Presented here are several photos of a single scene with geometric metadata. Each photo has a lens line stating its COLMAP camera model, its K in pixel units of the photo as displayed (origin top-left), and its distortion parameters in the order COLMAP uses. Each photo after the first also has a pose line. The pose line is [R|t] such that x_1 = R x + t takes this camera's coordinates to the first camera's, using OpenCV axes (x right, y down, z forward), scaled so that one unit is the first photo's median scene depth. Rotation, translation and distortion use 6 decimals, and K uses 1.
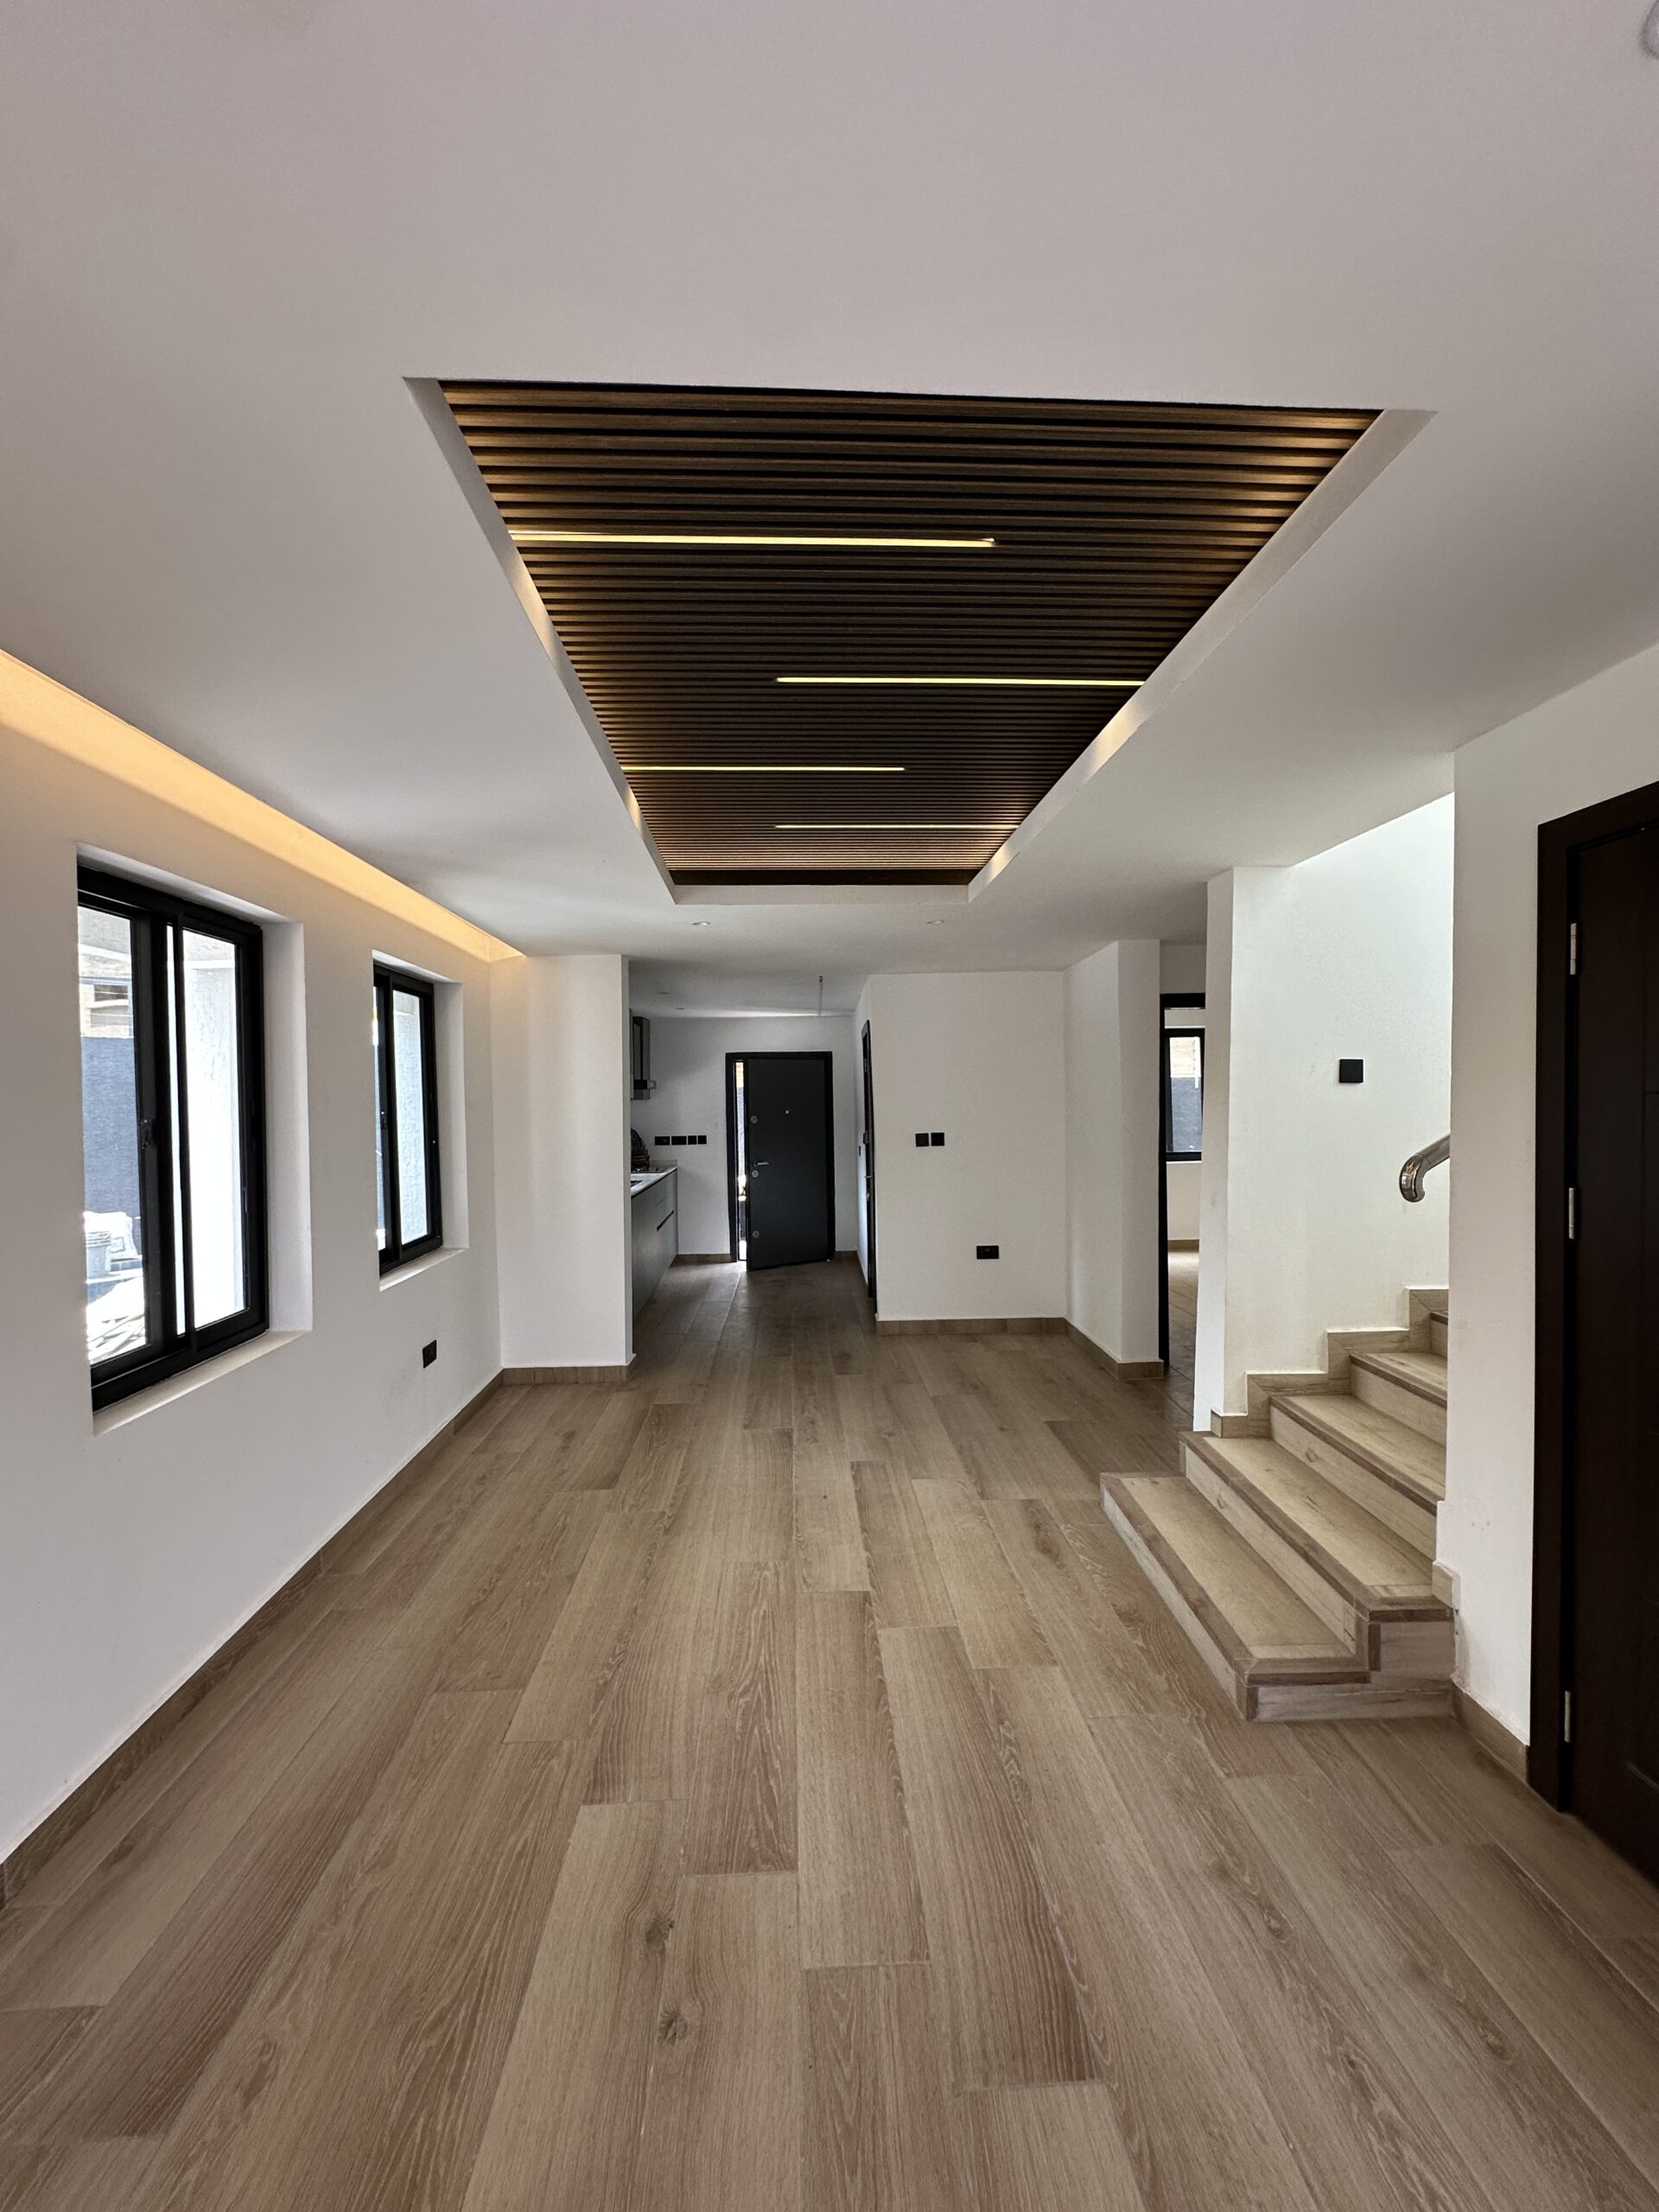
lens RADIAL K [[887.5, 0, 830.9], [0, 887.5, 1115.8], [0, 0, 1]] dist [-0.006280, 0.001787]
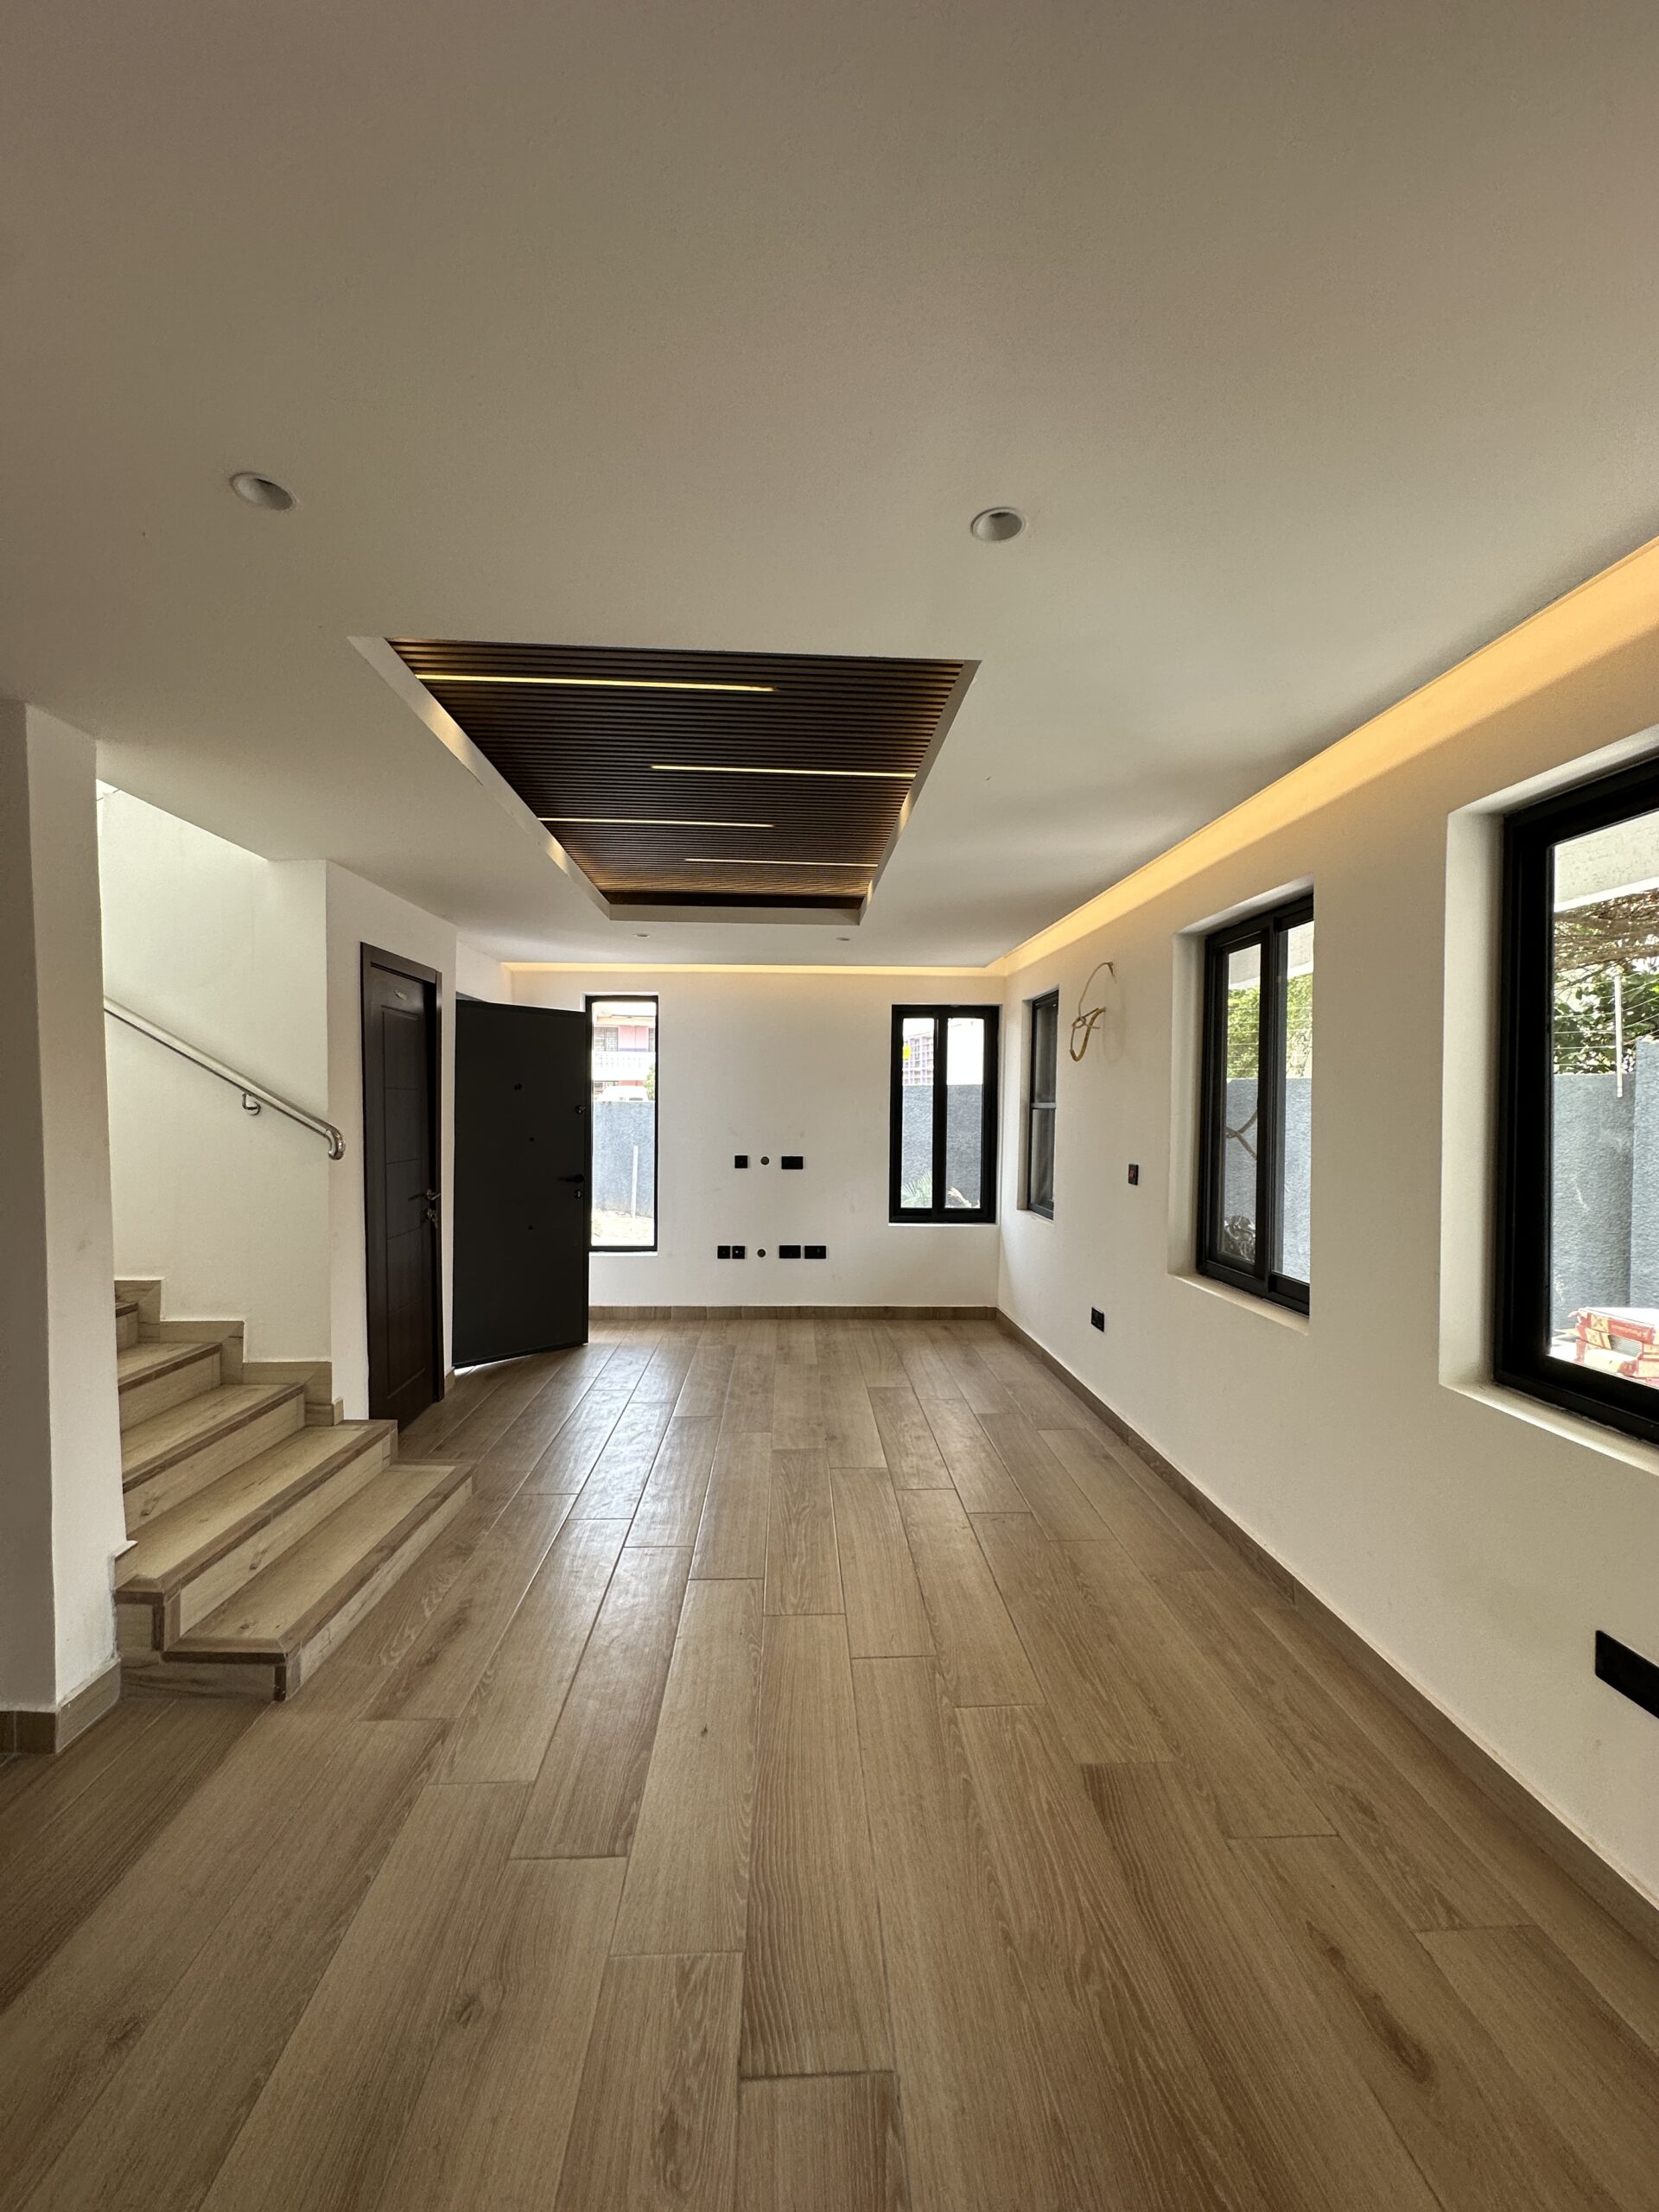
lens RADIAL K [[887.5, 0, 828.4], [0, 887.5, 1106.6], [0, 0, 1]] dist [-0.006280, 0.001787]
pose [[-0.999934, 0.011173, 0.002737, -0.119400], [0.011235, 0.999657, 0.023648, -0.011495], [-0.002471, 0.023677, -0.999717, 1.954032]]
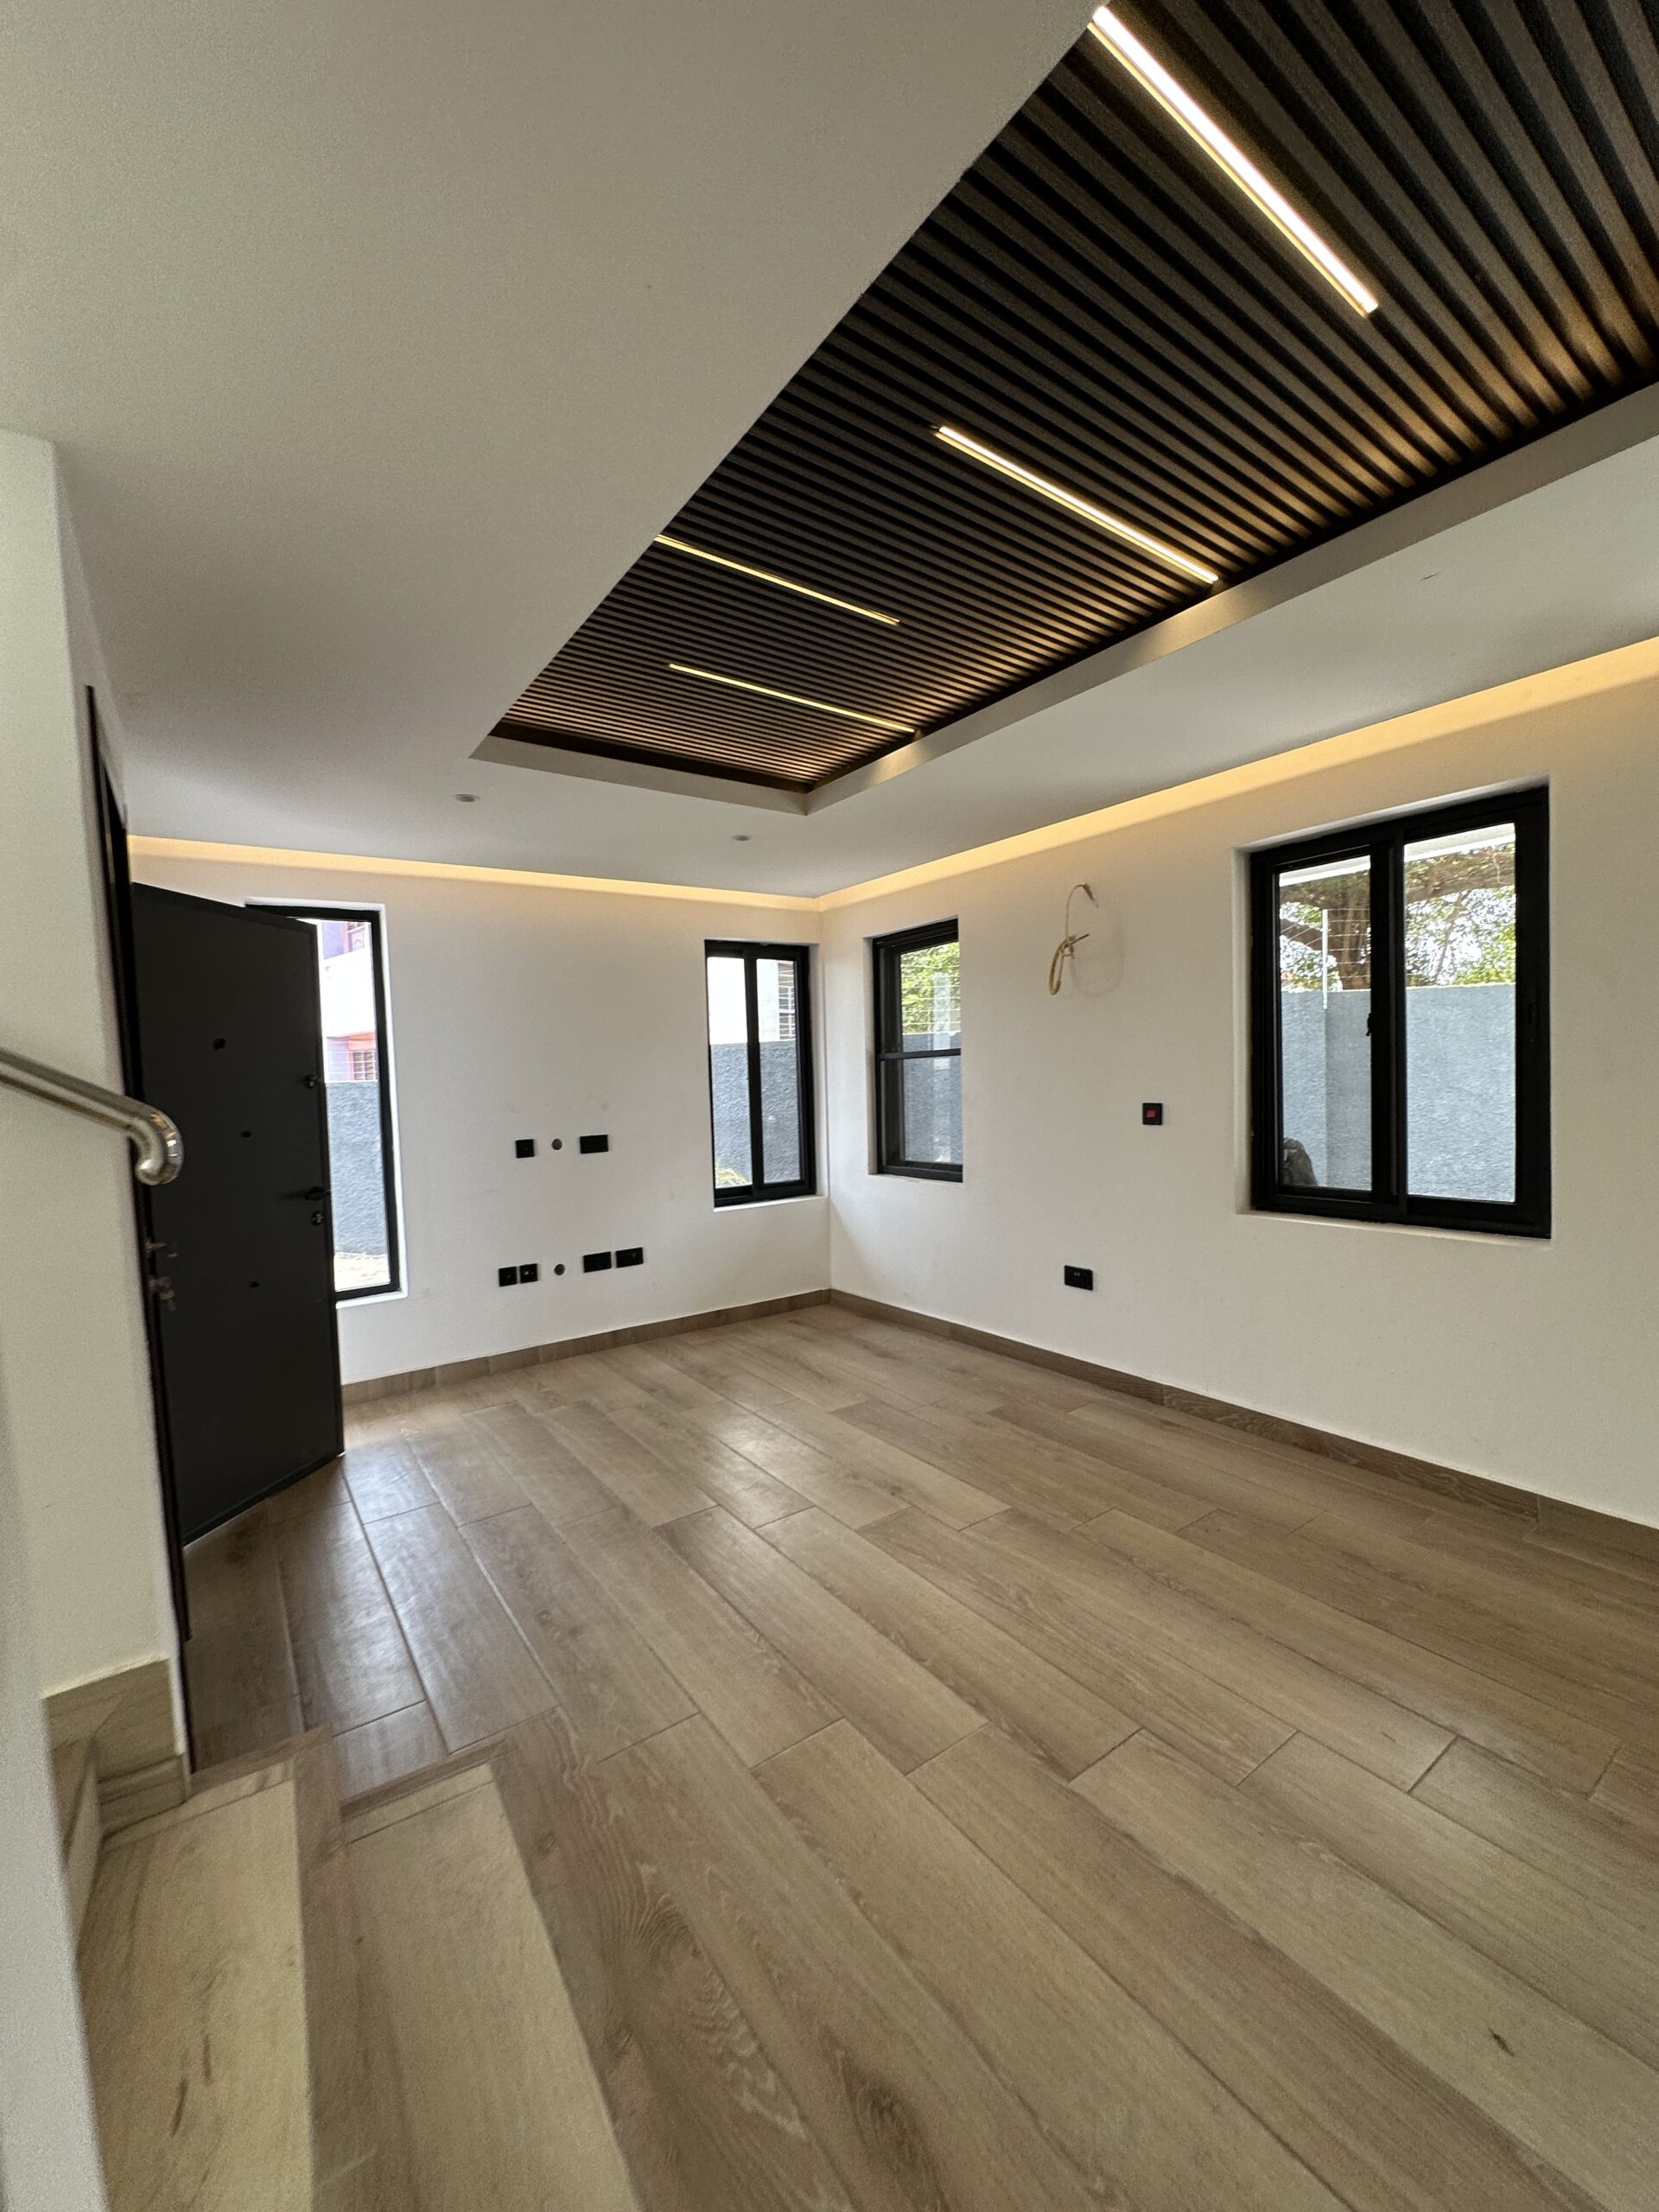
lens RADIAL K [[887.5, 0, 826.0], [0, 887.5, 1107.5], [0, 0, 1]] dist [-0.006280, 0.001787]
pose [[-0.842933, 0.070784, -0.533342, 0.476787], [0.042609, 0.996977, 0.064974, 0.019991], [0.536329, 0.032044, -0.843401, 1.401112]]
